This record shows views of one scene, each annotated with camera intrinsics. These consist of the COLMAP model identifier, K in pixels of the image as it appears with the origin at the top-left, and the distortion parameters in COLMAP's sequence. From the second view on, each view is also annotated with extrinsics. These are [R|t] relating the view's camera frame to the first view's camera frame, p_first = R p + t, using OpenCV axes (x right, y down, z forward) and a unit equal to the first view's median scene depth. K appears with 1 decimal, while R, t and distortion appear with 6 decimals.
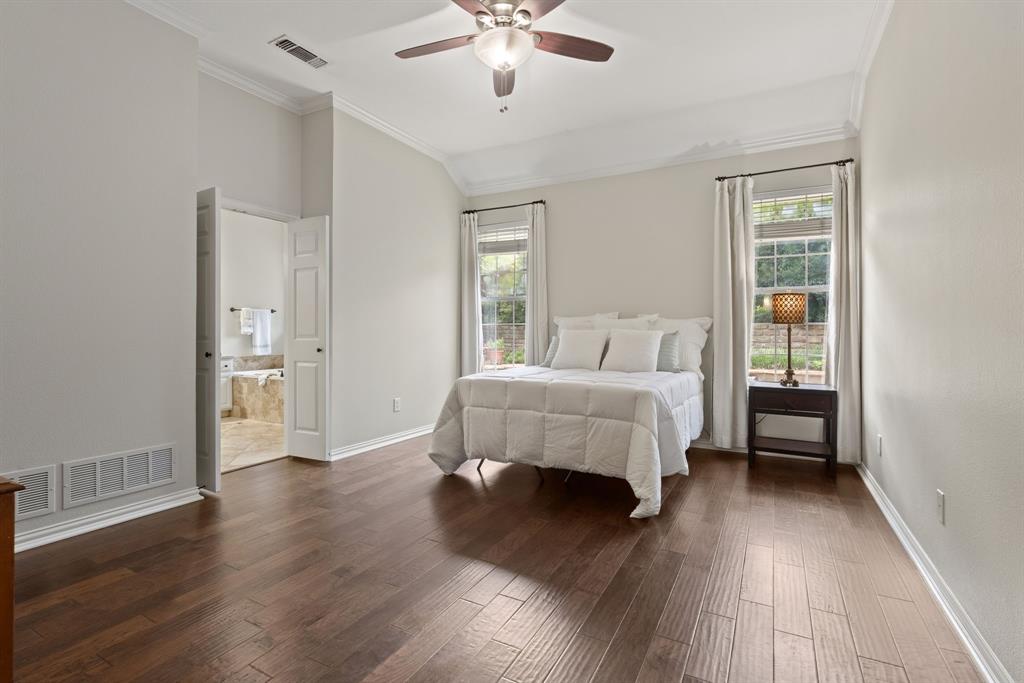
lens RADIAL K [[473.4, 0, 506.8], [0, 473.4, 336.3], [0, 0, 1]] dist [-0.009630, 0.003524]
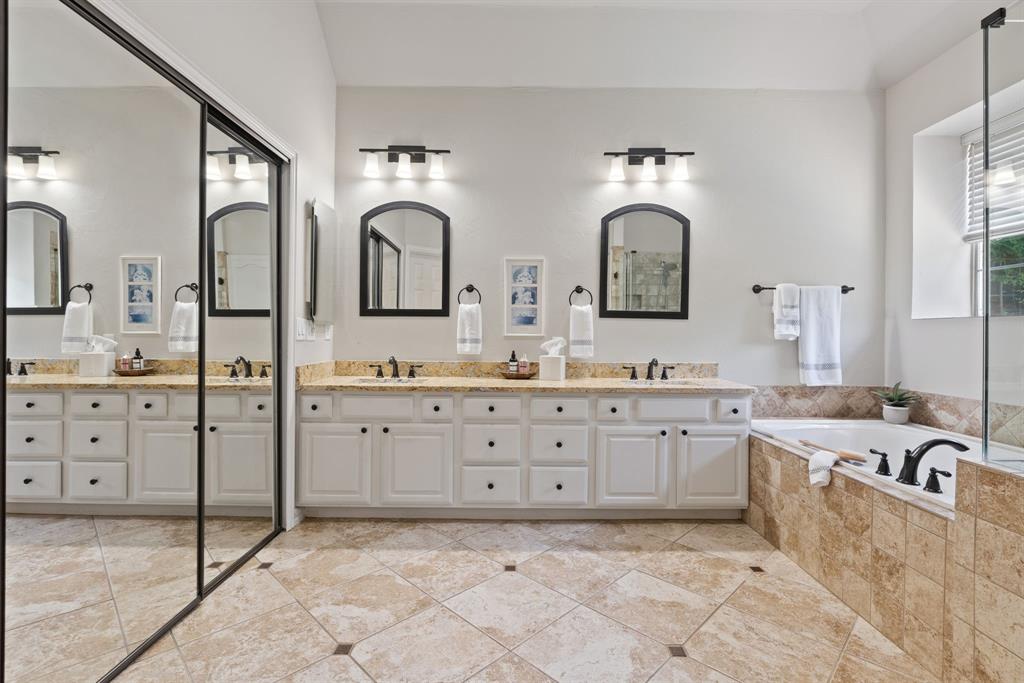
lens RADIAL K [[473.4, 0, 516.1], [0, 473.4, 335.1], [0, 0, 1]] dist [-0.009630, 0.003524]
pose [[0.497315, 0.004403, -0.867559, -0.324781], [-0.009696, 0.999953, -0.000482, -0.007294], [0.867516, 0.008652, 0.497334, 0.624955]]
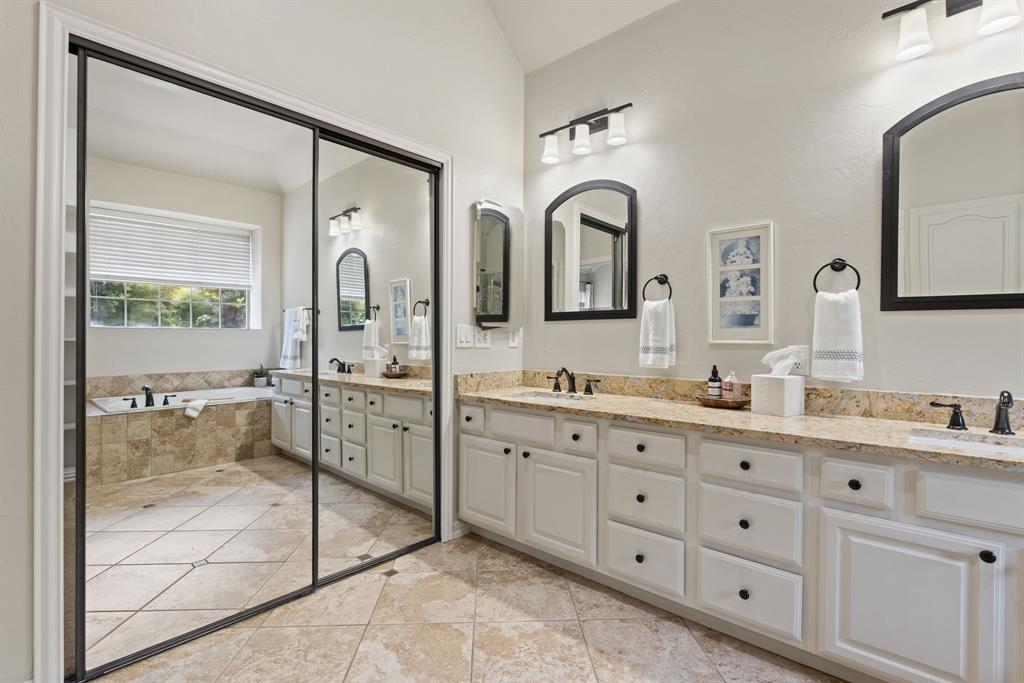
lens RADIAL K [[473.4, 0, 514.4], [0, 473.4, 343.1], [0, 0, 1]] dist [-0.009630, 0.003524]
pose [[-0.216223, 0.002492, -0.976341, -0.404118], [-0.007172, 0.999966, 0.004141, -0.007391], [0.976318, 0.007898, -0.216198, 0.817572]]
